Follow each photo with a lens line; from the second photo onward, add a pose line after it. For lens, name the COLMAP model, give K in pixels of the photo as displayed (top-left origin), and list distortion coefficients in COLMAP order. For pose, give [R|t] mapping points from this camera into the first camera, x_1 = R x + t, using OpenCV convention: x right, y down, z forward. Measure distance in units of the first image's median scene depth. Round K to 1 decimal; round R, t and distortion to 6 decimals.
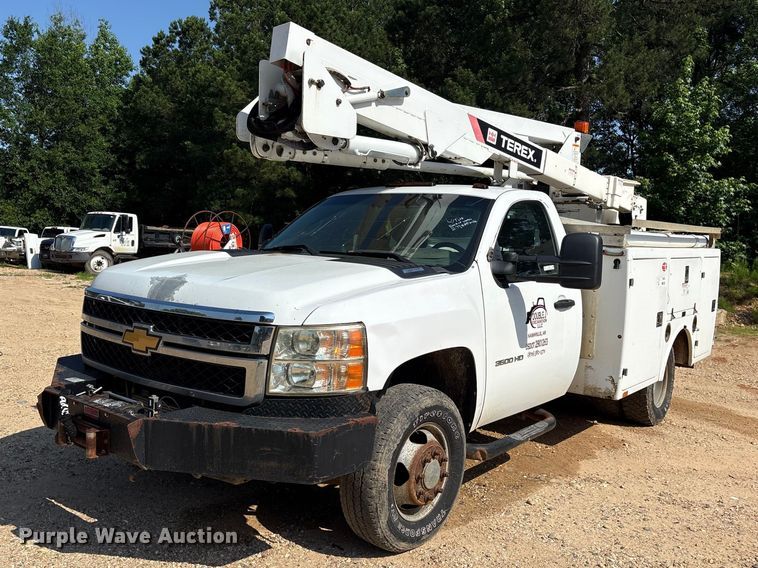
lens RADIAL K [[690.4, 0, 347.1], [0, 690.4, 291.0], [0, 0, 1]] dist [0.032482, 0.000000]
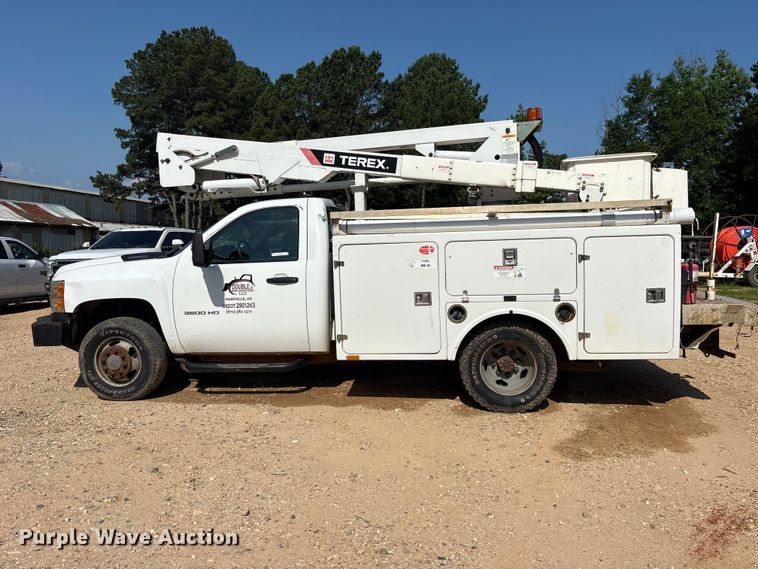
lens RADIAL K [[572.5, 0, 377.4], [0, 572.5, 286.1], [0, 0, 1]] dist [0.065511, -0.071177]
pose [[0.543077, 0.008446, -0.839640, 1.194129], [-0.024818, 0.999674, -0.005997, 0.028277], [0.839316, 0.024095, 0.543110, 0.475326]]
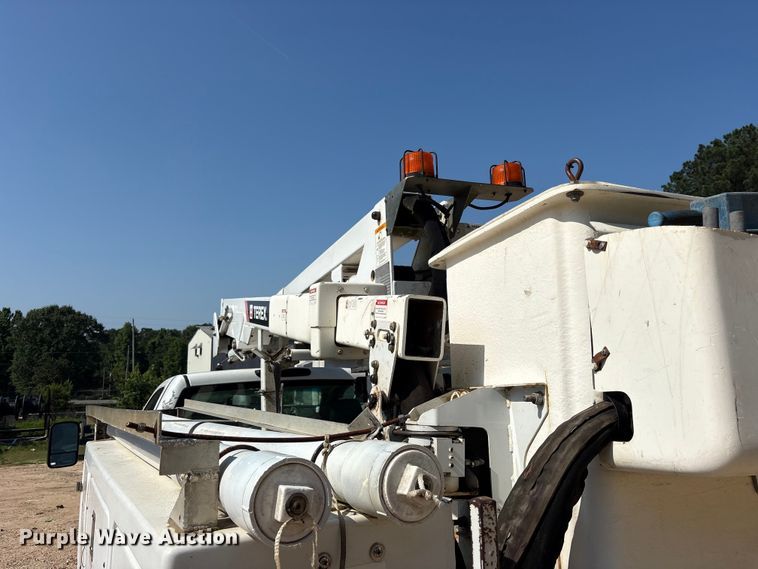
lens RADIAL K [[572.5, 0, 380.3], [0, 572.5, 288.7], [0, 0, 1]] dist [0.065511, -0.071177]
pose [[-0.374885, -0.179756, -0.909477, 0.854659], [-0.057751, 0.983645, -0.170610, -0.130456], [0.925271, -0.011436, -0.379135, 1.450342]]
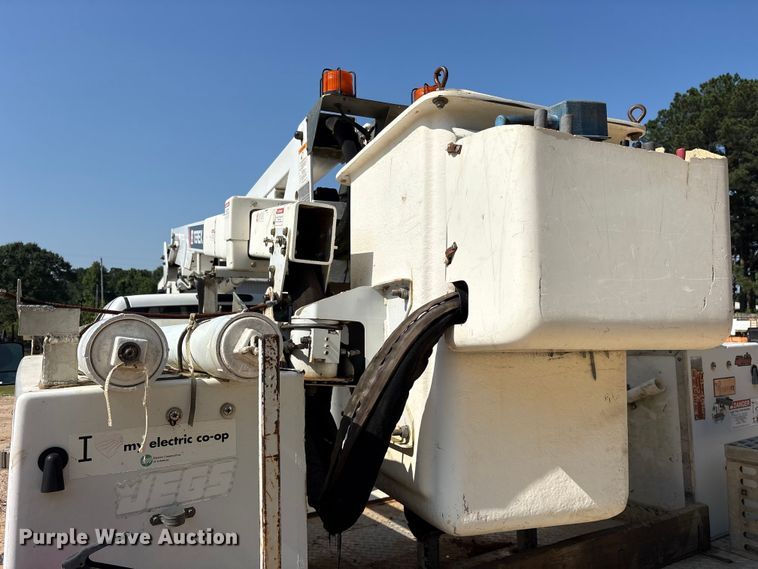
lens RADIAL K [[572.5, 0, 376.5], [0, 572.5, 289.9], [0, 0, 1]] dist [0.065511, -0.071177]
pose [[-0.336708, -0.096875, -0.936613, 0.853058], [-0.072691, 0.994399, -0.076720, -0.108845], [0.938799, 0.042251, -0.341864, 1.501729]]
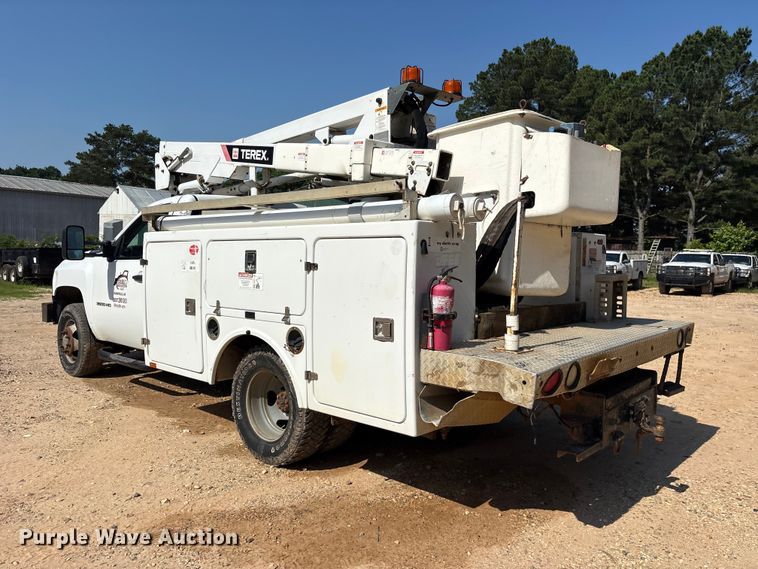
lens RADIAL K [[572.5, 0, 384.9], [0, 572.5, 284.3], [0, 0, 1]] dist [0.065511, -0.071177]
pose [[-0.033678, 0.006522, -0.999411, 1.246157], [-0.098252, 0.995113, 0.009805, -0.023047], [0.994592, 0.098524, -0.032872, 1.321854]]
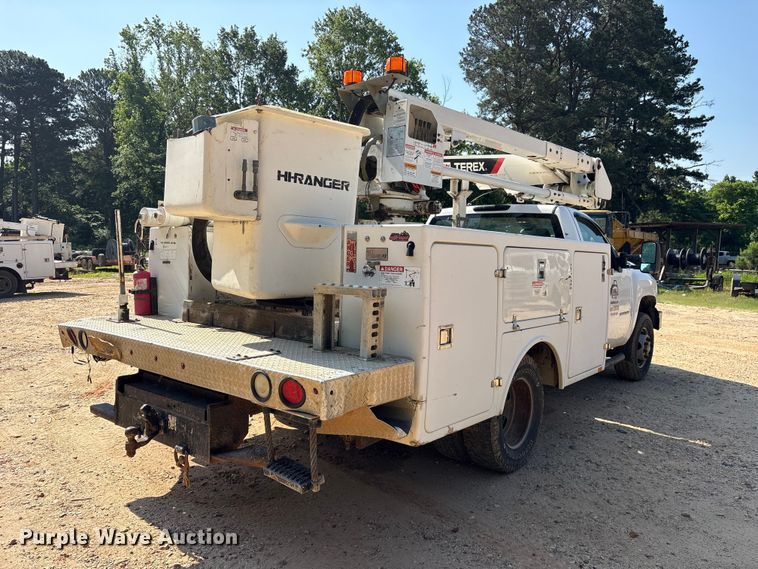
lens RADIAL K [[572.5, 0, 377.2], [0, 572.5, 281.7], [0, 0, 1]] dist [0.065511, -0.071177]
pose [[-0.997398, -0.071852, -0.005877, 0.388657], [-0.071978, 0.987940, 0.137093, -0.140412], [-0.004044, 0.137160, -0.990541, 2.148461]]
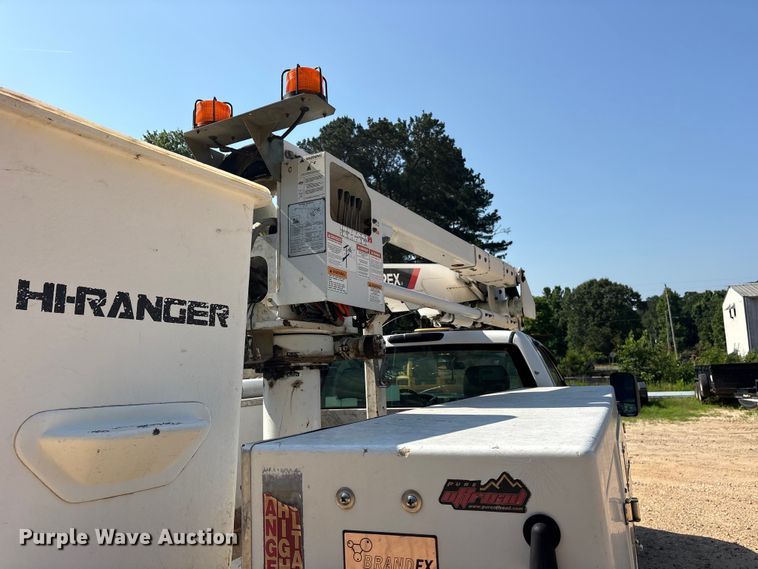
lens RADIAL K [[572.5, 0, 381.2], [0, 572.5, 290.1], [0, 0, 1]] dist [0.065511, -0.071177]
pose [[-0.956565, -0.043704, -0.288225, 0.437667], [-0.023221, 0.996980, -0.074109, -0.150434], [0.290593, -0.064197, -0.954691, 1.745863]]
